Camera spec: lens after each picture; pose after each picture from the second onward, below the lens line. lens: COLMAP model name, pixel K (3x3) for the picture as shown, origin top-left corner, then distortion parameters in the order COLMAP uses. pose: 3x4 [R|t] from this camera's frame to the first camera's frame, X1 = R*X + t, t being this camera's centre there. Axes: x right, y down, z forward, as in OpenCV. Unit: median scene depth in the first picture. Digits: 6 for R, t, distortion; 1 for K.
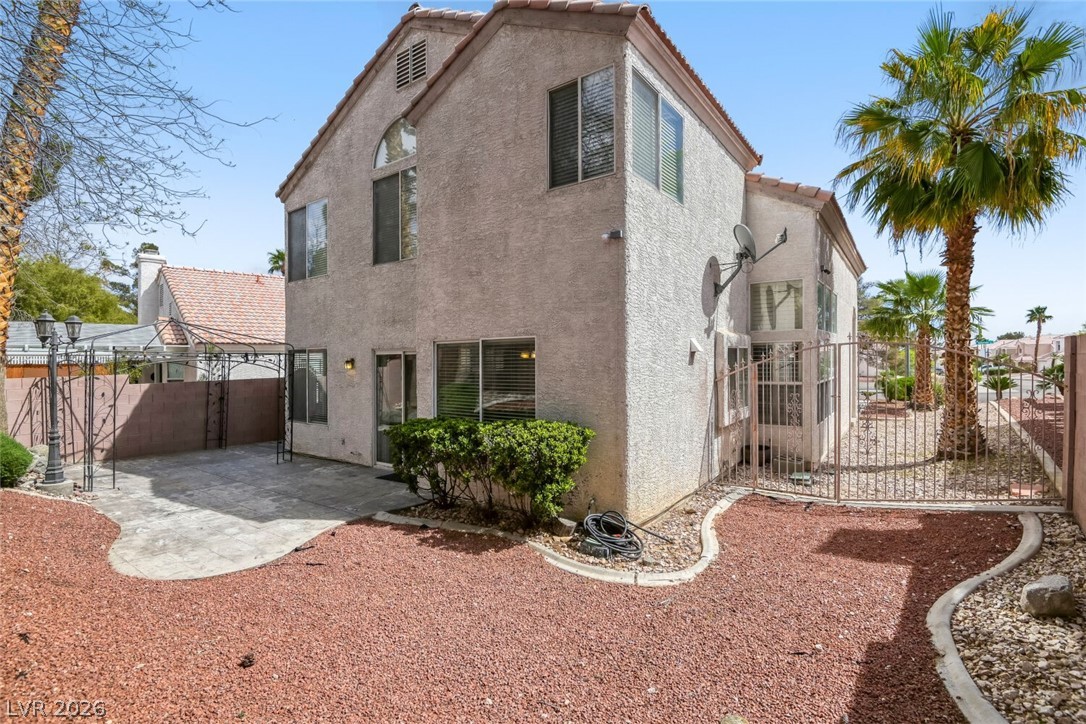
lens RADIAL K [[508.5, 0, 542.6], [0, 508.5, 366.2], [0, 0, 1]] dist [-0.000350, -0.028878]
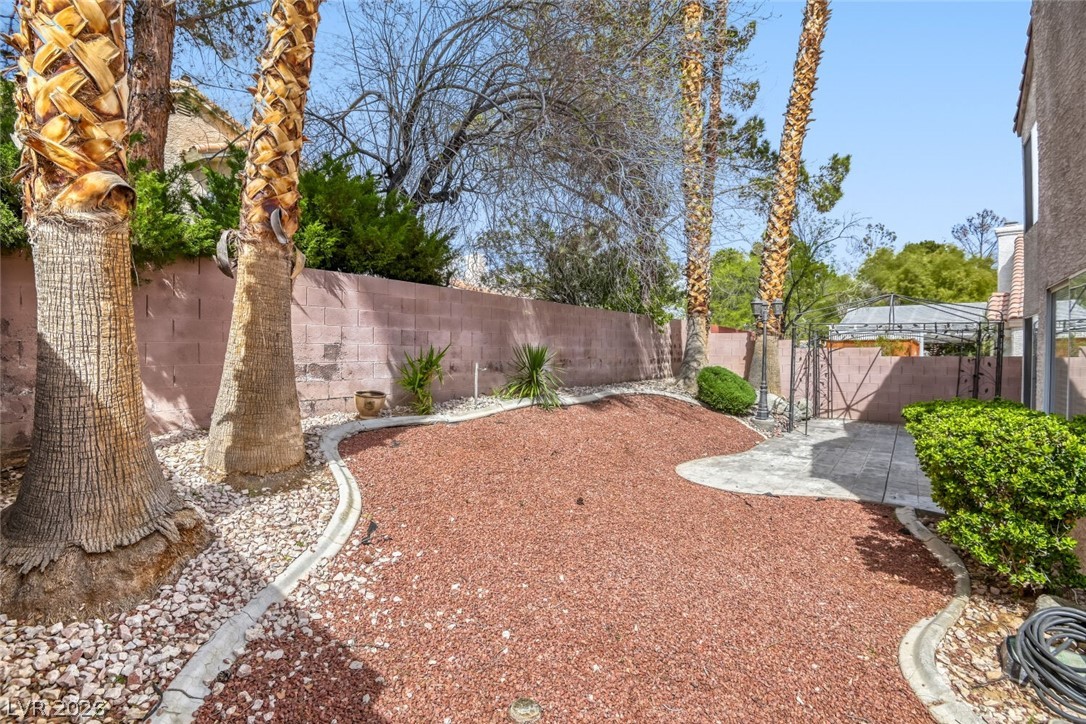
lens RADIAL K [[508.5, 0, 542.6], [0, 508.5, 366.2], [0, 0, 1]] dist [-0.000350, -0.028878]
pose [[-0.003134, 0.038578, -0.999251, 0.377152], [-0.011084, 0.999193, 0.038610, 0.030287], [0.999934, 0.011197, -0.002704, 0.324444]]
